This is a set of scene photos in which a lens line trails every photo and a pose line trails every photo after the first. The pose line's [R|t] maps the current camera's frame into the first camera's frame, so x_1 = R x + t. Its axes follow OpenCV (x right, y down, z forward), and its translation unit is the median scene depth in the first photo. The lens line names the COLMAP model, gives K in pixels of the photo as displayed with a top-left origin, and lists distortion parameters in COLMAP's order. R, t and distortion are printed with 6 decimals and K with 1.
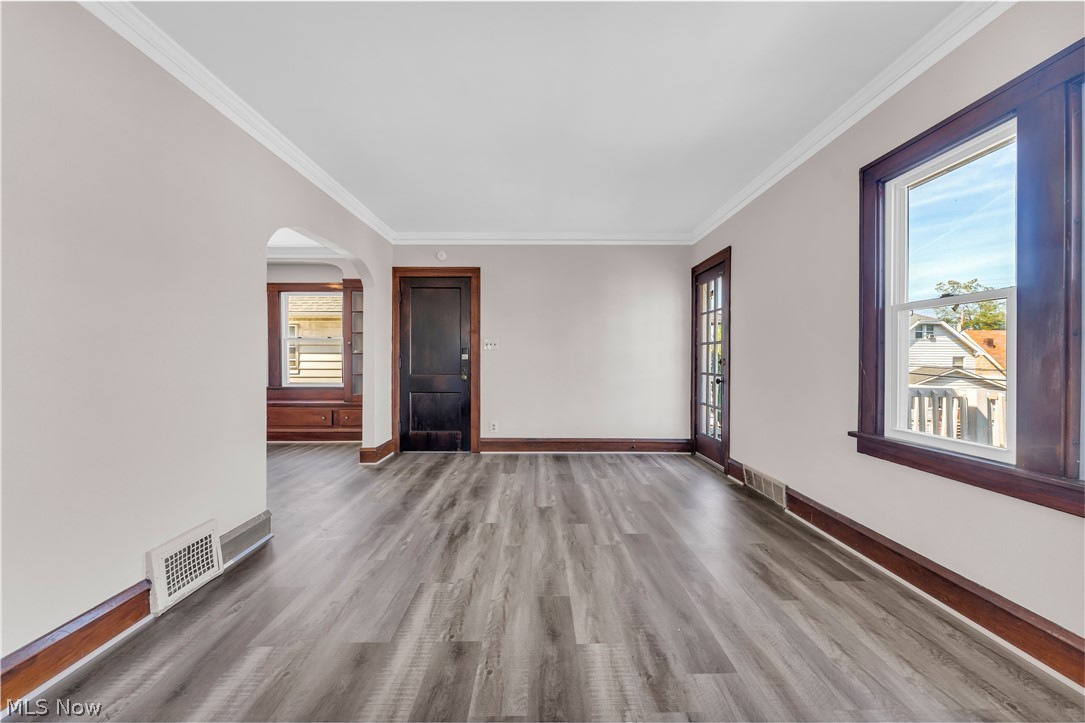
lens RADIAL K [[428.7, 0, 537.9], [0, 428.7, 361.5], [0, 0, 1]] dist [-0.001447, -0.000143]
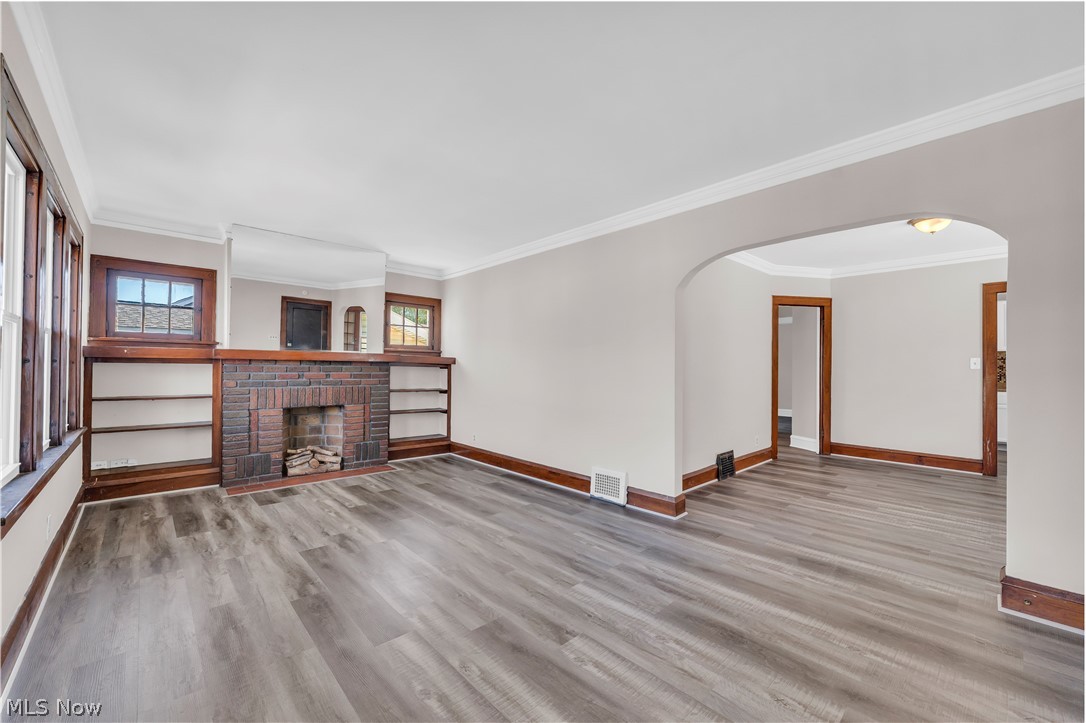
lens RADIAL K [[429.1, 0, 541.2], [0, 429.1, 362.3], [0, 0, 1]] dist [-0.001447, -0.000143]
pose [[-0.732236, -0.016538, -0.680850, 0.550384], [-0.013288, 0.999862, -0.009996, -0.036840], [0.680921, 0.001728, -0.732355, 1.727817]]
